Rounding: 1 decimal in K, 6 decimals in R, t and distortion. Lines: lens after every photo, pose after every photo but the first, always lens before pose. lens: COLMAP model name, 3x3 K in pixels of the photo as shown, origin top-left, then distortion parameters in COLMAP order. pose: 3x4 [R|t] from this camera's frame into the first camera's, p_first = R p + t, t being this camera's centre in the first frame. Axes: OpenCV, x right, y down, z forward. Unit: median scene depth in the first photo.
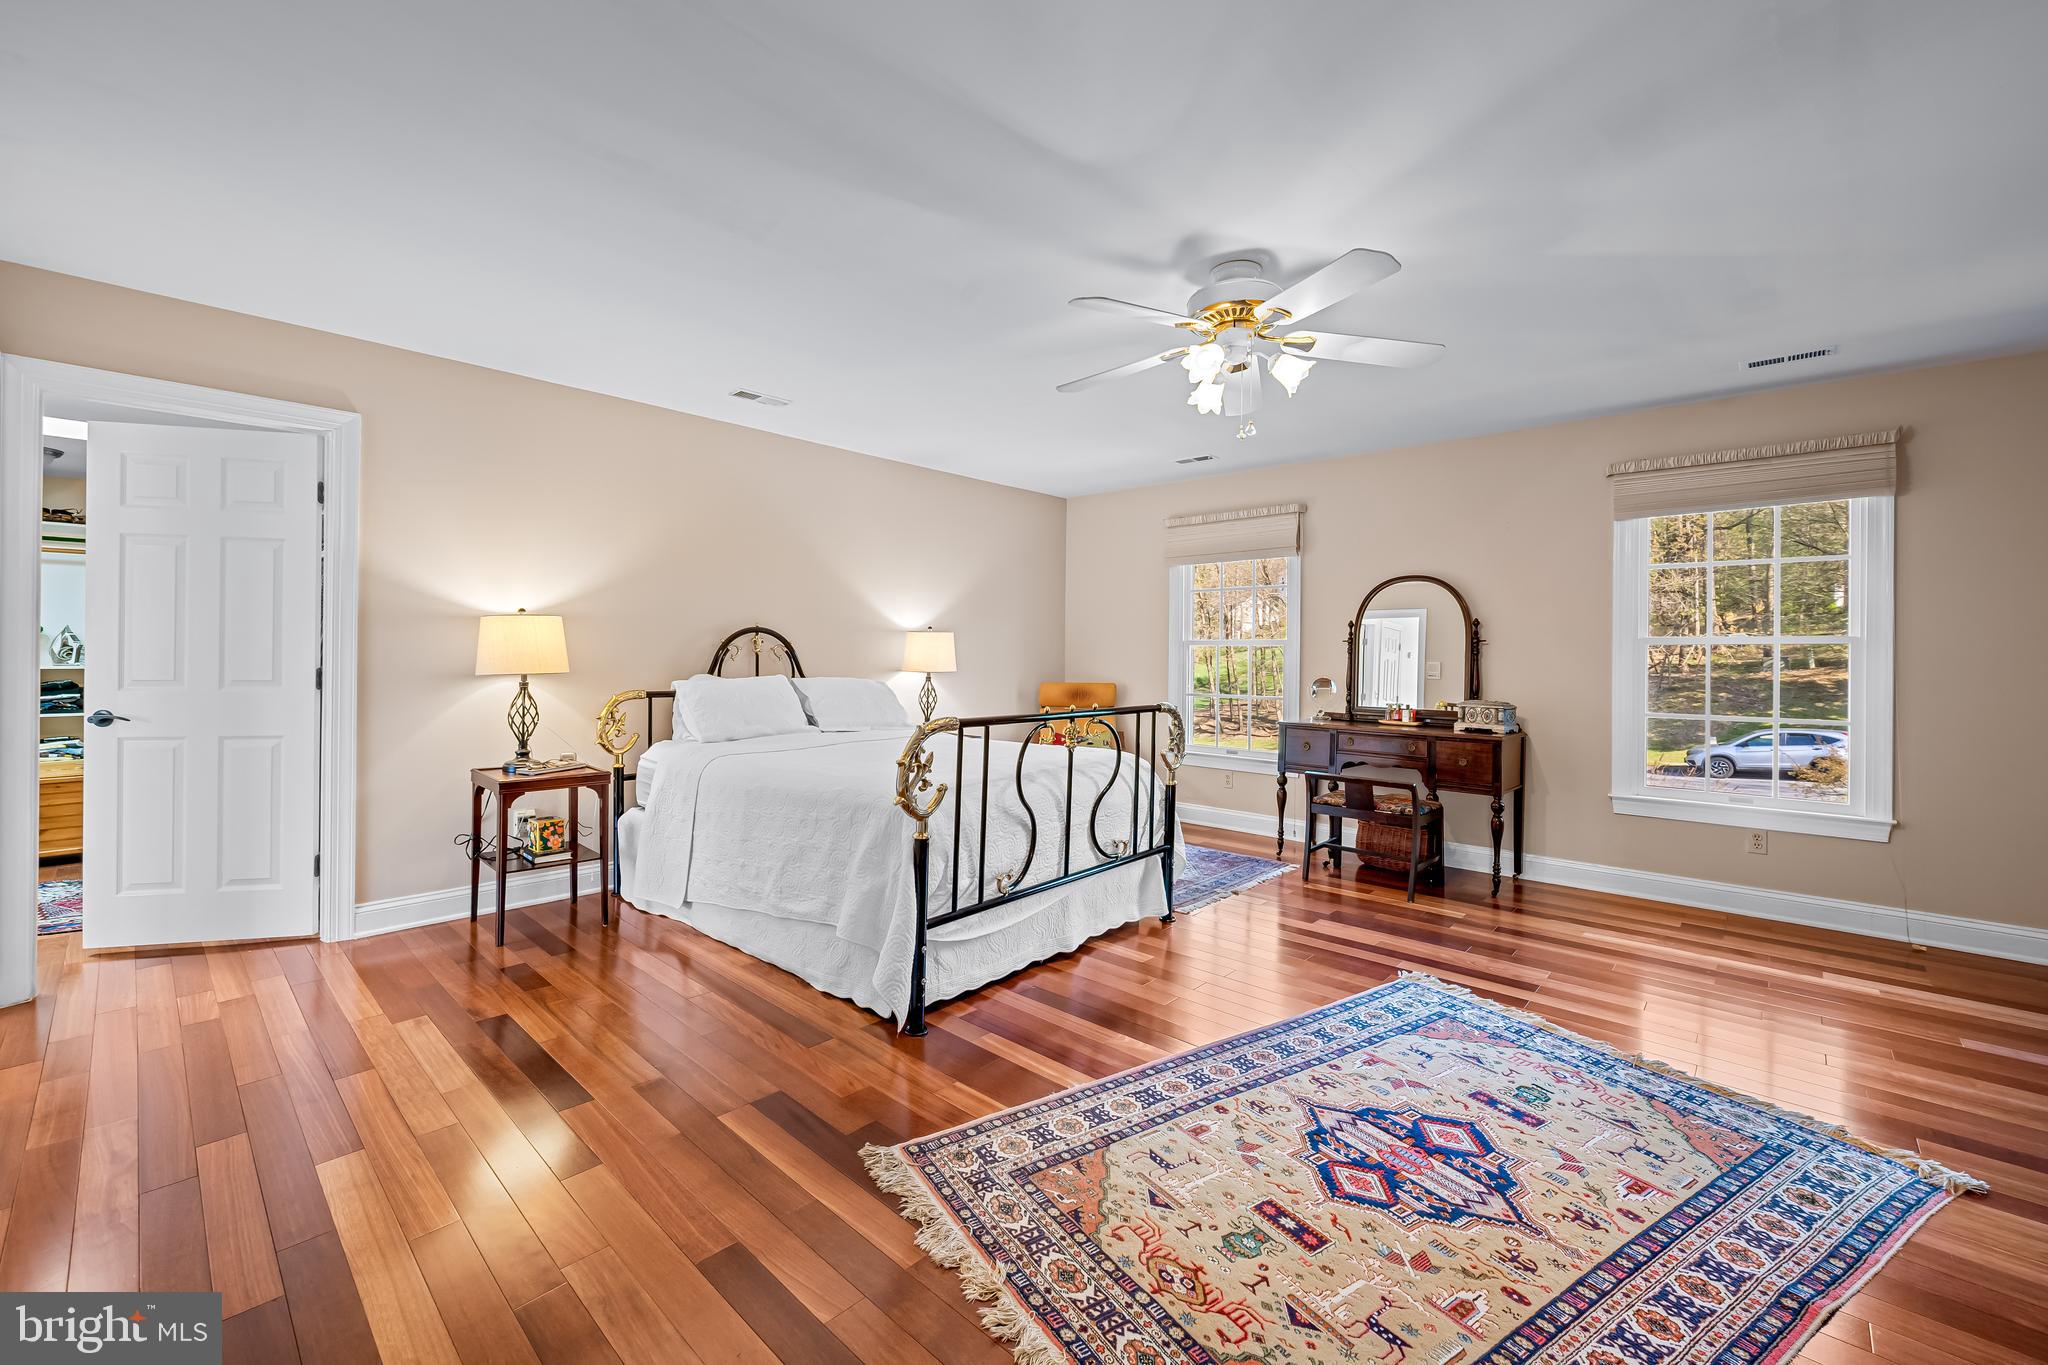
lens RADIAL K [[822.1, 0, 1021.1], [0, 822.1, 661.1], [0, 0, 1]] dist [-0.000302, -0.000071]
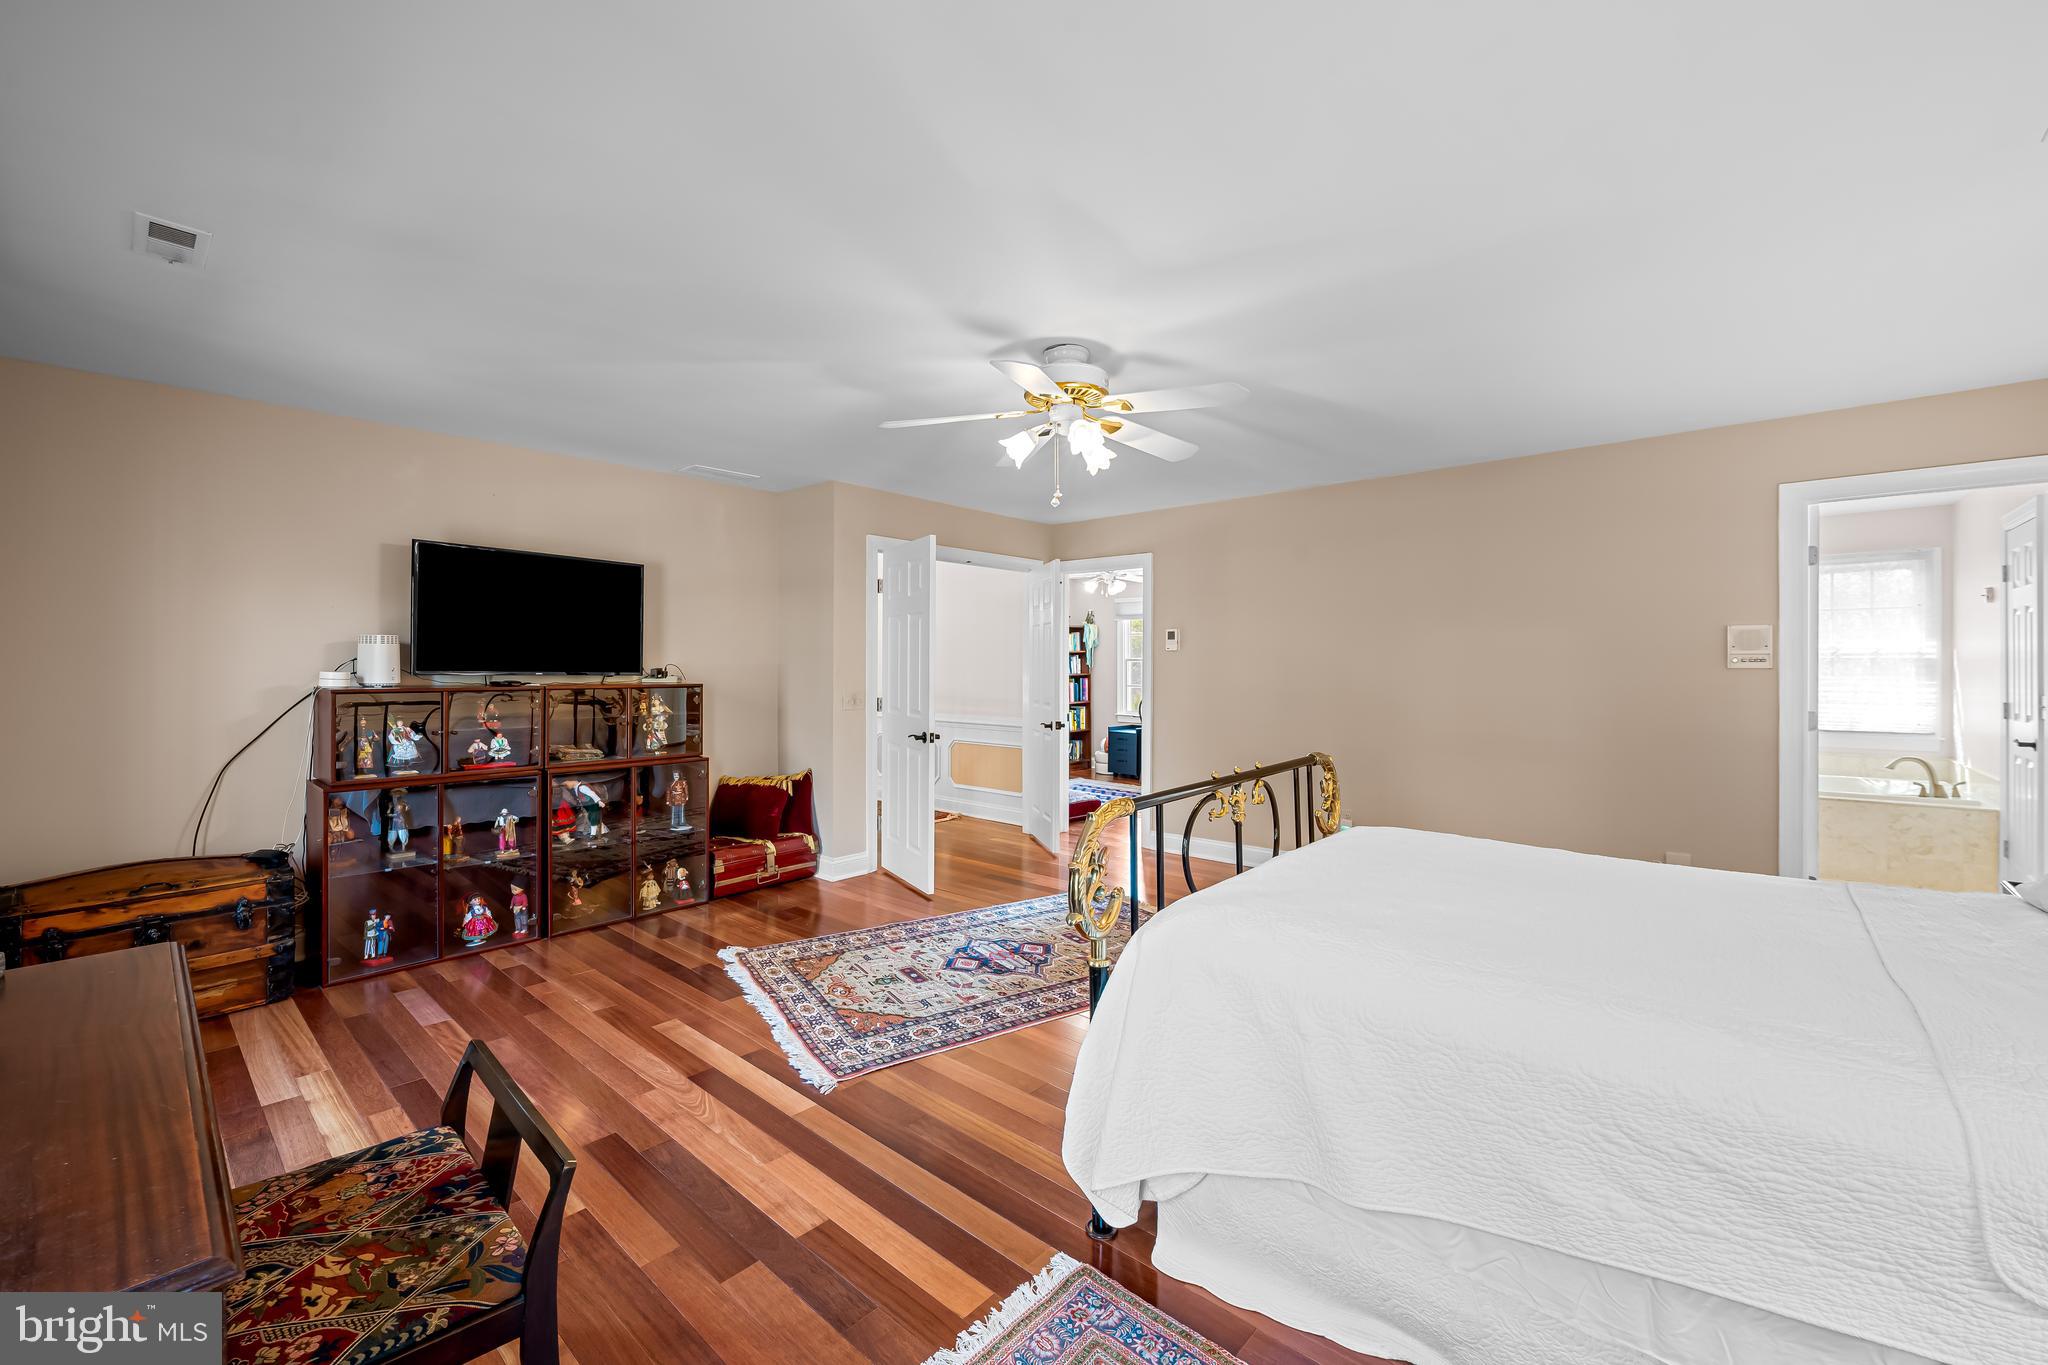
lens RADIAL K [[822.1, 0, 1023.7], [0, 822.1, 678.4], [0, 0, 1]] dist [-0.000302, -0.000071]
pose [[-0.999505, -0.008616, -0.030271, 0.439774], [-0.008763, 0.999950, 0.004755, -0.039364], [0.030229, 0.005017, -0.999530, 2.656562]]
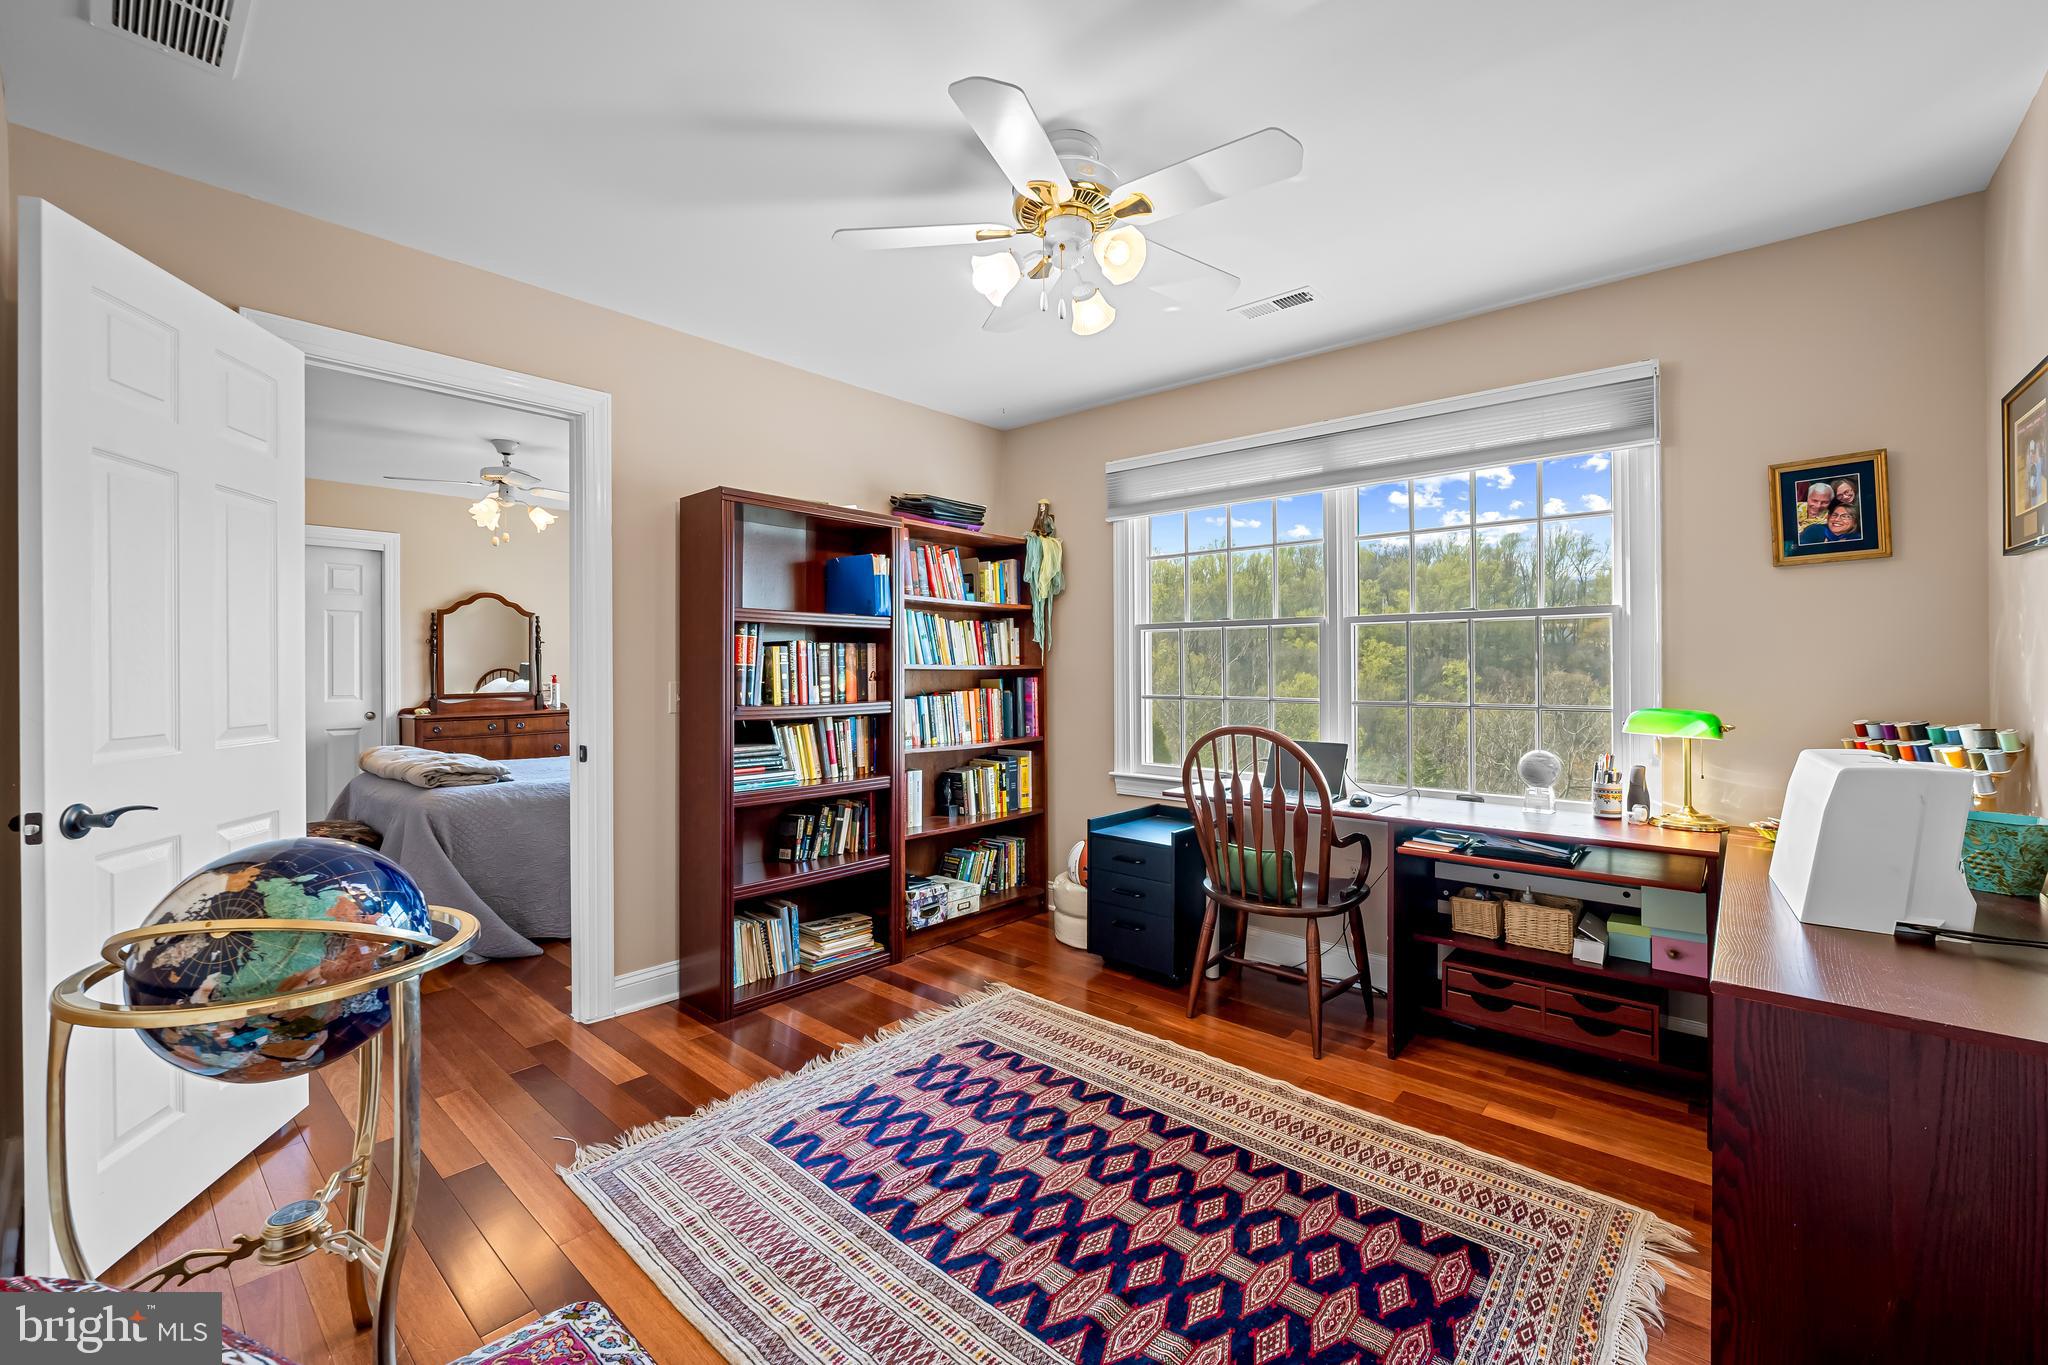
lens RADIAL K [[822.1, 0, 1028.7], [0, 822.1, 661.9], [0, 0, 1]] dist [-0.000302, -0.000071]
pose [[-0.999667, -0.004826, -0.025357, 0.194699], [-0.004912, 0.999982, 0.003338, -0.051608], [0.025341, 0.003462, -0.999673, 1.057702]]
